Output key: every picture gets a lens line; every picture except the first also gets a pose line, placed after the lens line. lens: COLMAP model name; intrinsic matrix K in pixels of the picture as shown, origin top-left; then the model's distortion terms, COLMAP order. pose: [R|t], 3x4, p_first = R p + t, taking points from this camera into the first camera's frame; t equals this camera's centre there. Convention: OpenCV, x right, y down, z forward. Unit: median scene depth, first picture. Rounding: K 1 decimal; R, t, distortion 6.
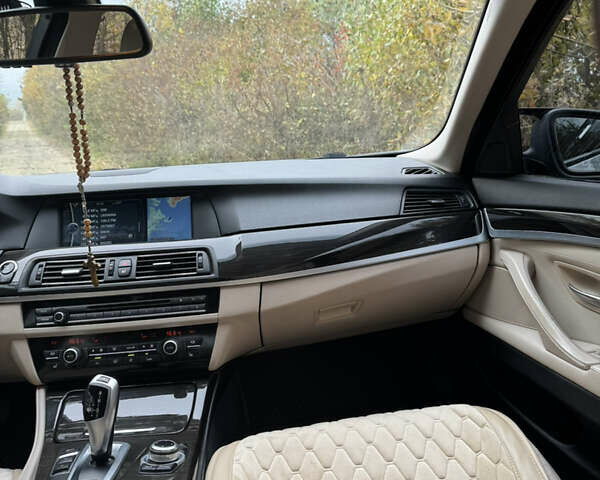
lens RADIAL K [[544.6, 0, 298.1], [0, 544.6, 244.1], [0, 0, 1]] dist [0.076409, -0.135552]
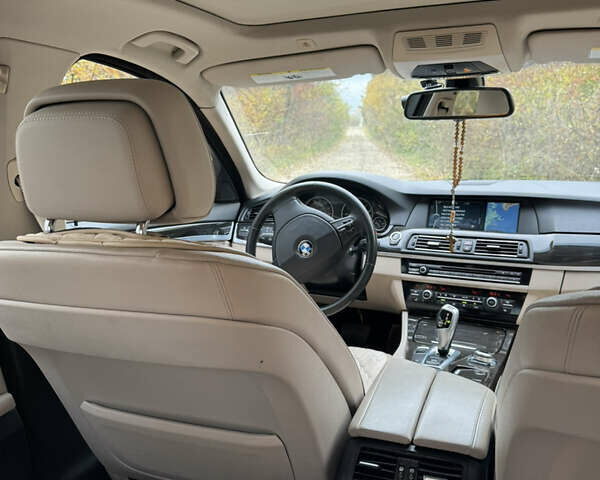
lens RADIAL K [[544.6, 0, 302.4], [0, 544.6, 243.6], [0, 0, 1]] dist [0.076409, -0.135552]
pose [[0.849402, 0.135989, -0.509924, 0.068511], [-0.143514, 0.989338, 0.024784, 0.065011], [0.507858, 0.052130, 0.859862, -0.541302]]
